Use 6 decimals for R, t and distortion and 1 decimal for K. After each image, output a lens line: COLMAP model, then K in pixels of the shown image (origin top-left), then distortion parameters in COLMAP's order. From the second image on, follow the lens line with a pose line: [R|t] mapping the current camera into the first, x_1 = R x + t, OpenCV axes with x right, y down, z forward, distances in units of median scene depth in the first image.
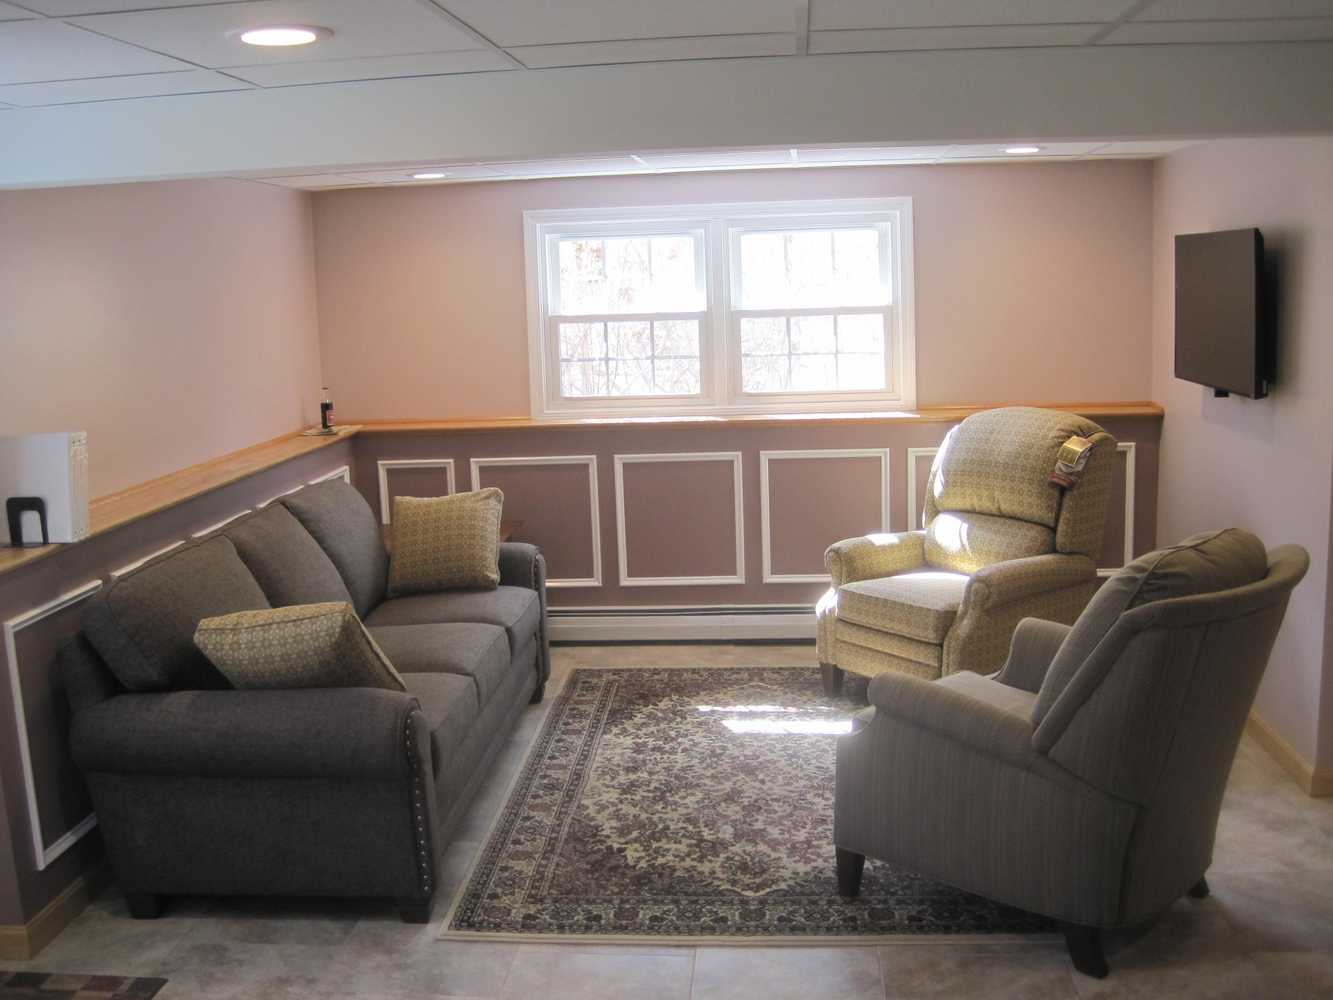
lens RADIAL K [[1382.2, 0, 664.8], [0, 1382.2, 501.0], [0, 0, 1]] dist [-0.122514, 0.000000]
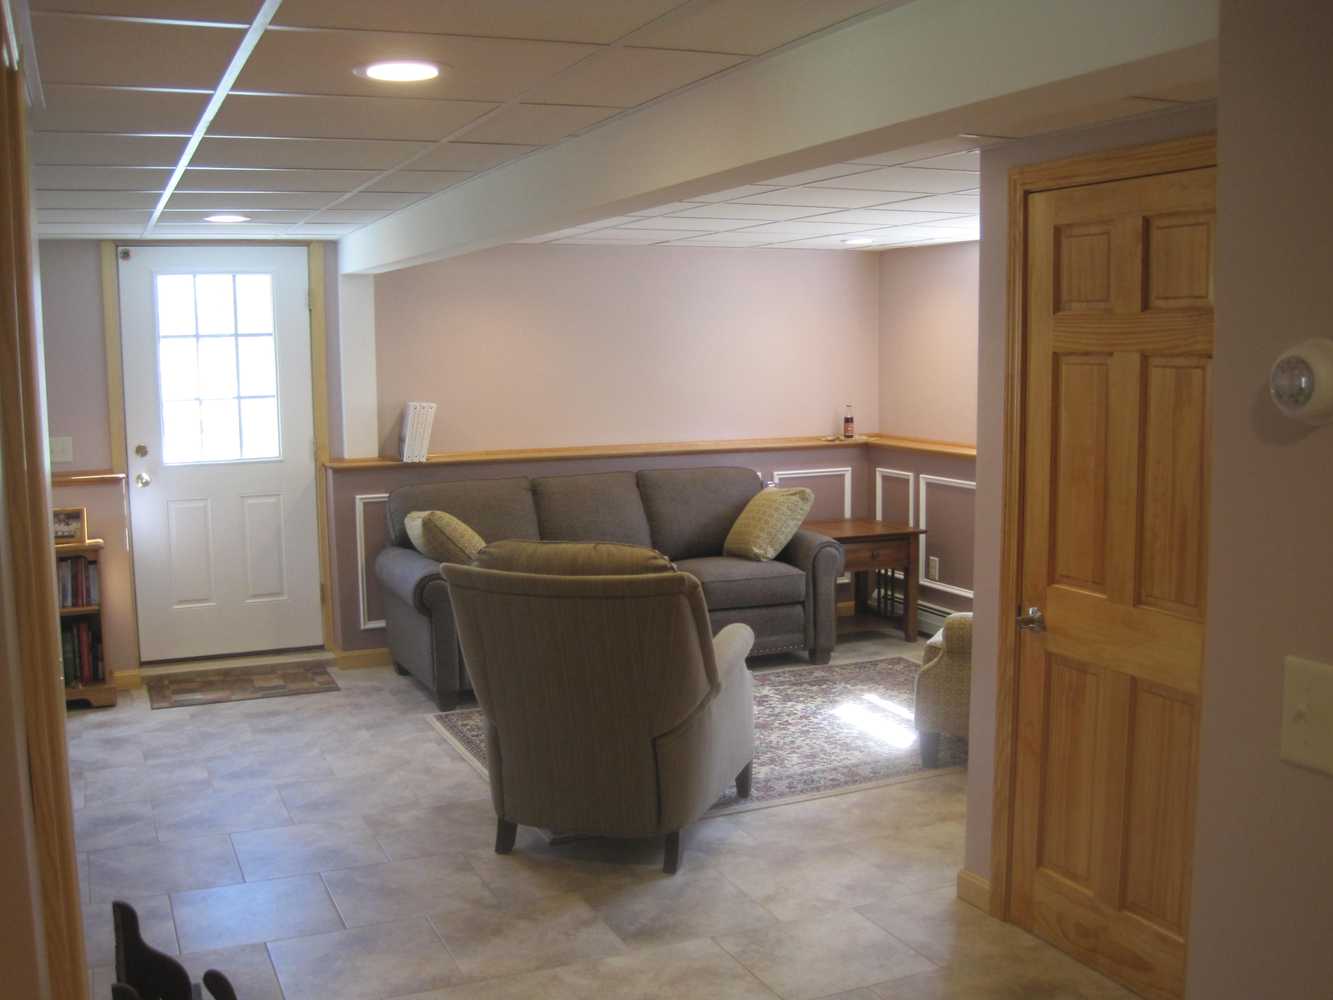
lens RADIAL K [[1382.2, 0, 668.5], [0, 1382.2, 500.9], [0, 0, 1]] dist [-0.122514, 0.000000]
pose [[0.483876, 0.134136, -0.864795, 0.988716], [-0.151443, 0.986109, 0.068216, -0.070570], [0.861933, 0.097959, 0.497469, 0.277831]]
